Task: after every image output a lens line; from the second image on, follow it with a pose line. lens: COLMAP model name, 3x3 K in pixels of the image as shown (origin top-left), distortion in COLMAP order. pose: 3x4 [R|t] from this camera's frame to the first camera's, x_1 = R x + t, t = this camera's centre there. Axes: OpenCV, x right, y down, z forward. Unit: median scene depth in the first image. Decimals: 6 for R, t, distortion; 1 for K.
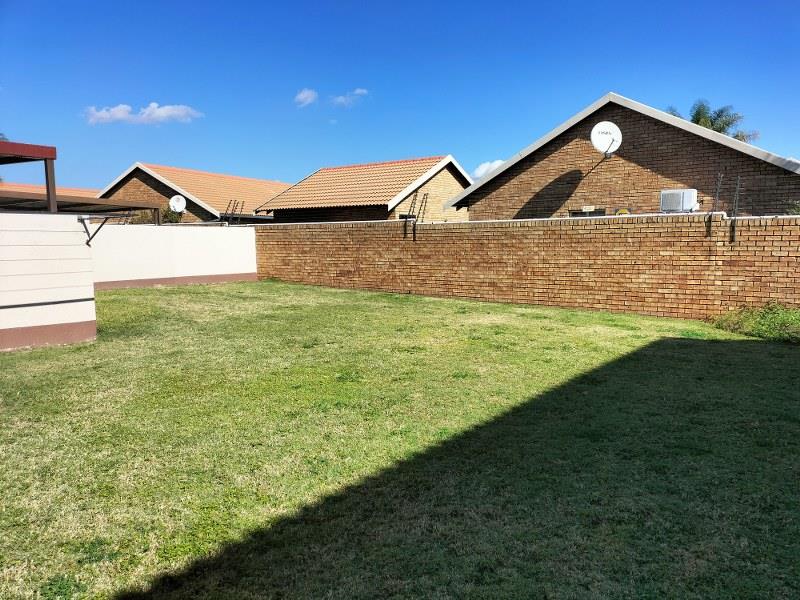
lens RADIAL K [[610.0, 0, 400.0], [0, 610.0, 300.0], [0, 0, 1]] dist [0.000134, -0.001164]
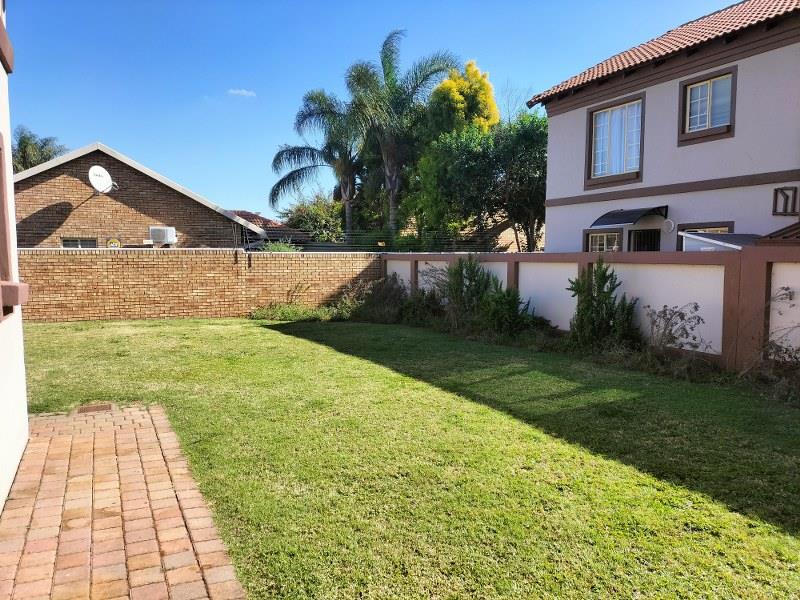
lens RADIAL K [[610.0, 0, 400.0], [0, 610.0, 300.0], [0, 0, 1]] dist [0.000134, -0.001164]
pose [[0.422527, -0.061088, 0.904289, -0.595437], [0.082251, 0.996194, 0.028865, -0.017135], [-0.902611, 0.062182, 0.425943, -0.037854]]
